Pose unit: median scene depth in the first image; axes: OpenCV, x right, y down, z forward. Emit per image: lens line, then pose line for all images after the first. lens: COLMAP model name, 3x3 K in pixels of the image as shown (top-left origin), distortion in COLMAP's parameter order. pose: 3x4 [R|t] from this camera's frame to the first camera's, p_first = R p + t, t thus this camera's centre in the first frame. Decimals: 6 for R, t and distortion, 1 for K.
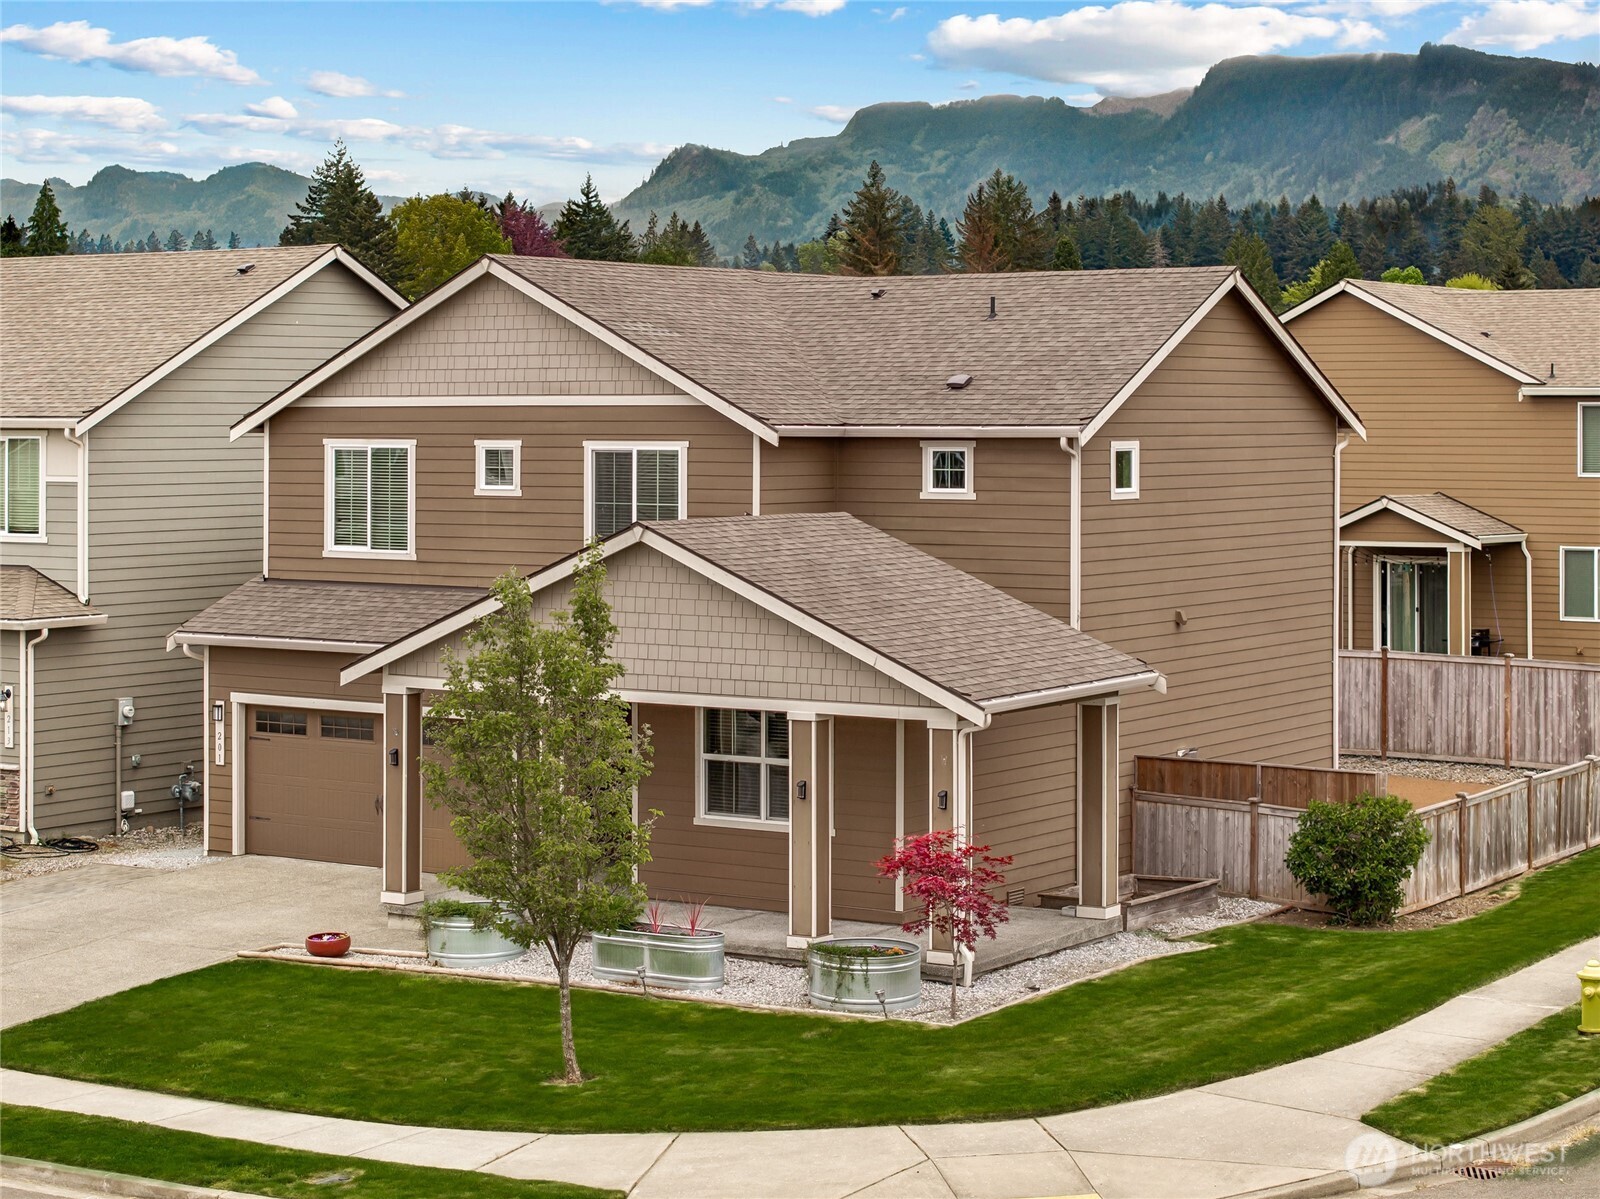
lens RADIAL K [[3244.2, 0, 800.0], [0, 3244.2, 599.5], [0, 0, 1]] dist [-0.347397, 2.189244]
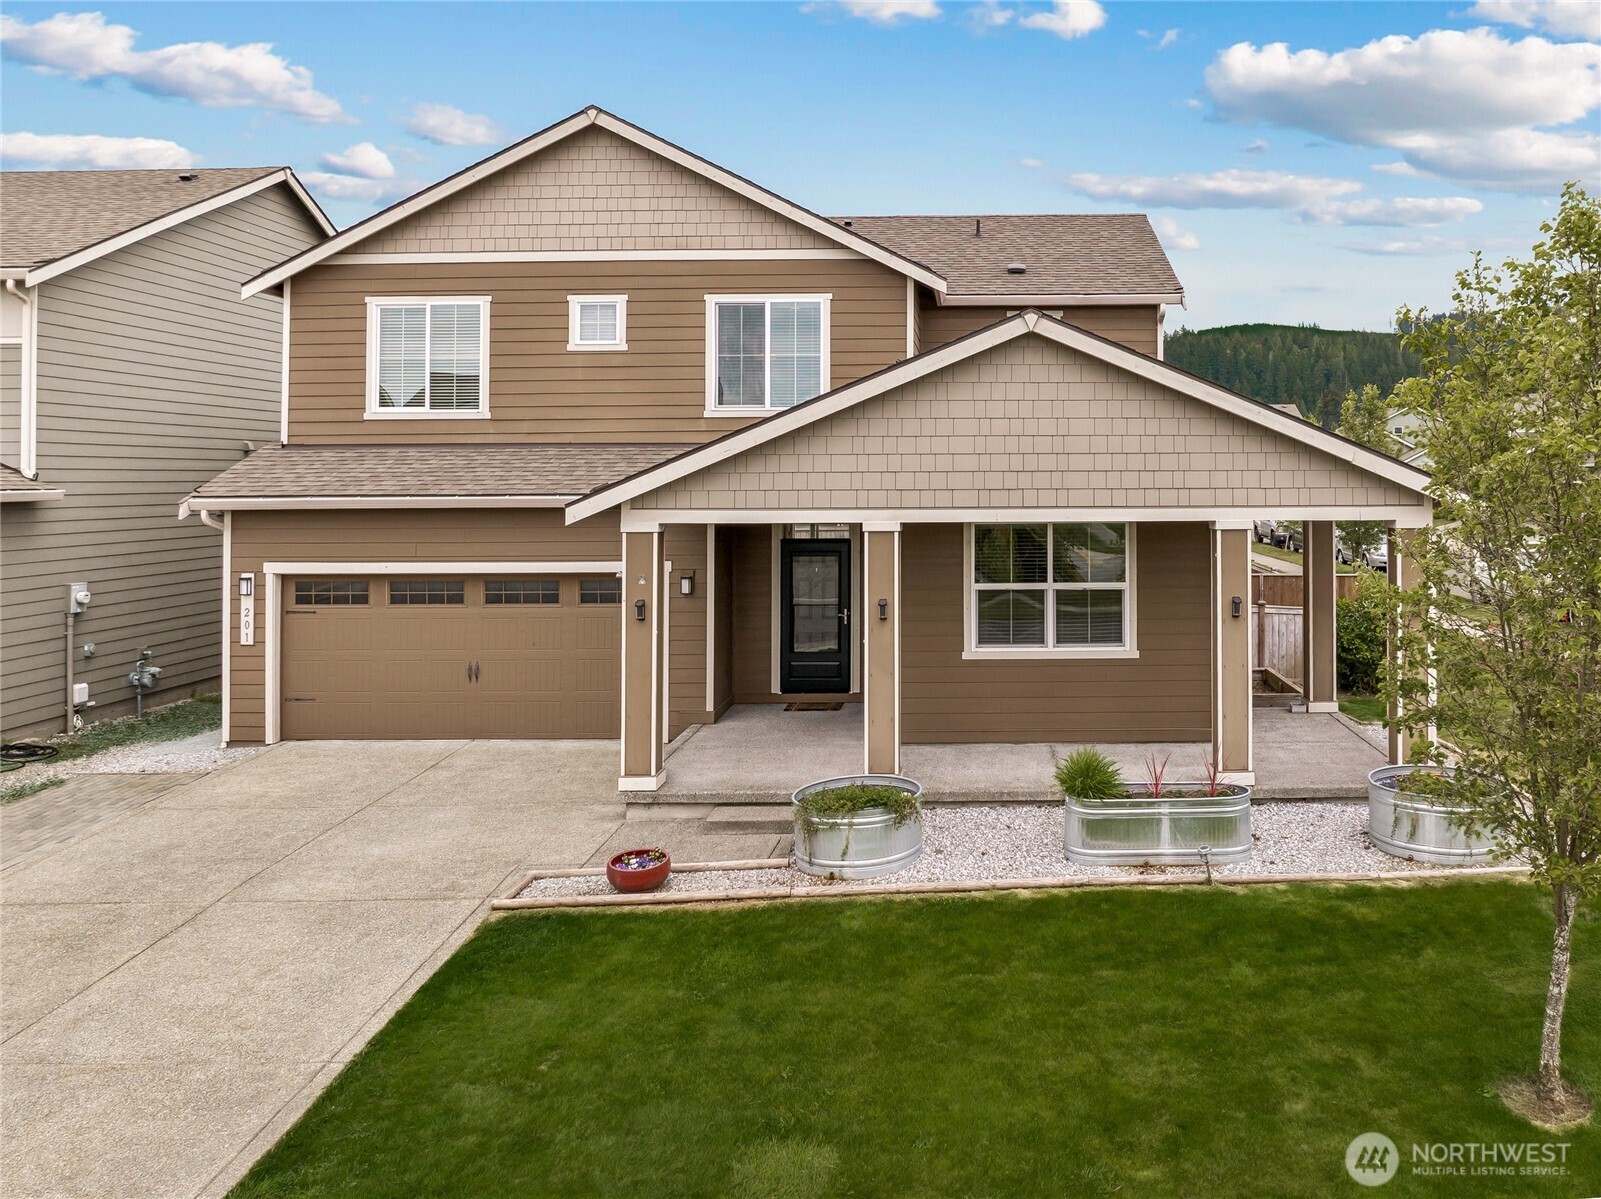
lens RADIAL K [[1193.4, 0, 987.3], [0, 1193.4, 483.8], [0, 0, 1]] dist [-0.034756, 0.002652]
pose [[0.830700, -0.007058, 0.556676, -0.209289], [0.039296, 0.998169, -0.045984, 0.032526], [-0.555332, 0.060074, 0.829456, 0.664559]]
